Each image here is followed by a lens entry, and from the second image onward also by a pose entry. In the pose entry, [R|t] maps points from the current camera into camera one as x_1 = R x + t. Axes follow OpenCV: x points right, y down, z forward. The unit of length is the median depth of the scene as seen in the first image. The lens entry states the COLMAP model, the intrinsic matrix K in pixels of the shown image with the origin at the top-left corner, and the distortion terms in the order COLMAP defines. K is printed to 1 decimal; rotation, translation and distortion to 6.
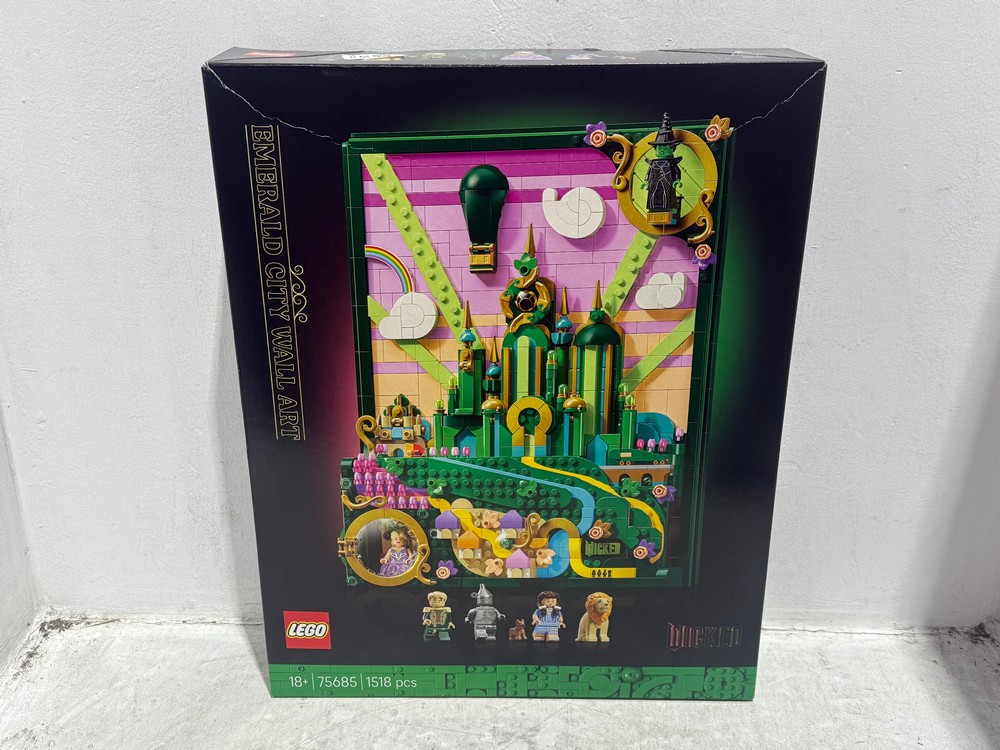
lens RADIAL K [[1023.6, 0, 495.3], [0, 1023.6, 376.7], [0, 0, 1]] dist [0.041033, 0.000000]
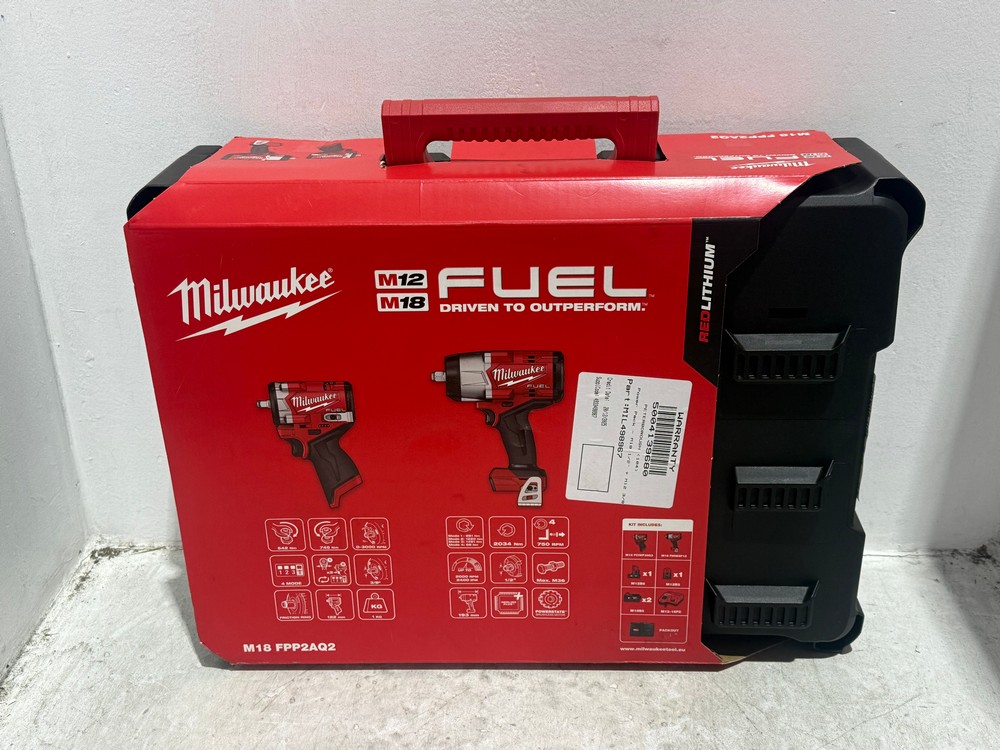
lens RADIAL K [[1066.4, 0, 501.0], [0, 1066.4, 375.7], [0, 0, 1]] dist [0.050774, 0.000000]
pose [[0.999585, -0.010476, -0.026848, 0.015838], [0.011189, 0.999584, 0.026570, 0.035742], [0.026559, -0.026859, 0.999286, -0.101695]]
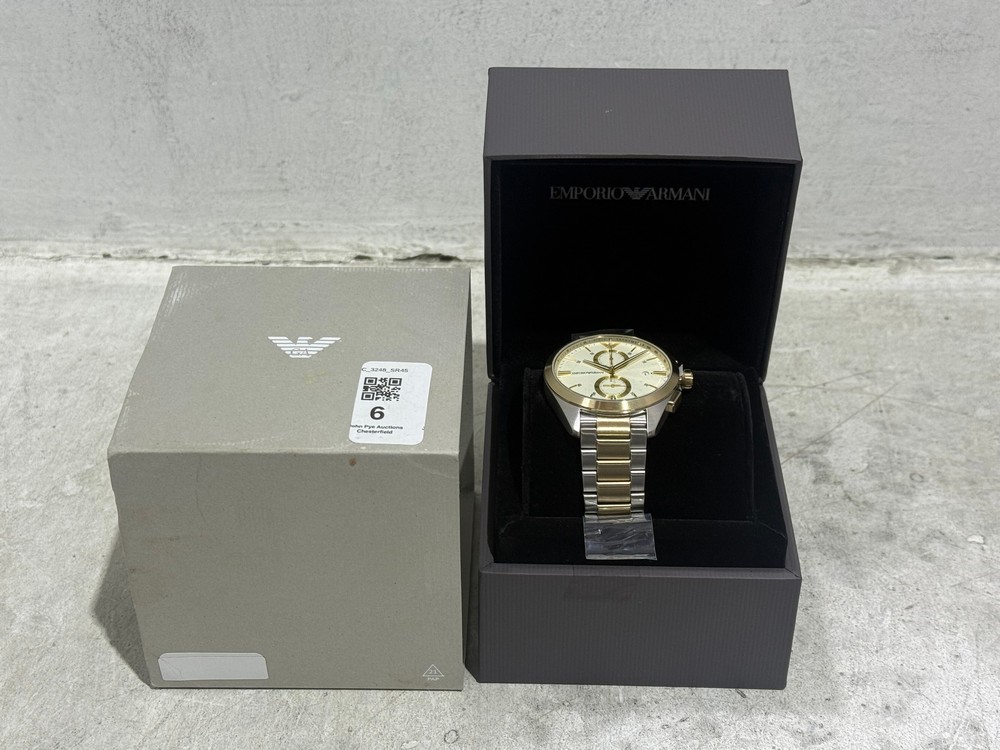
lens RADIAL K [[1517.0, 0, 493.5], [0, 1517.0, 371.2], [0, 0, 1]] dist [0.114805, 0.000000]
pose [[0.999941, -0.002407, -0.010580, -0.108712], [0.004732, 0.974217, 0.225561, 0.133206], [0.009764, -0.225598, 0.974172, 0.264420]]
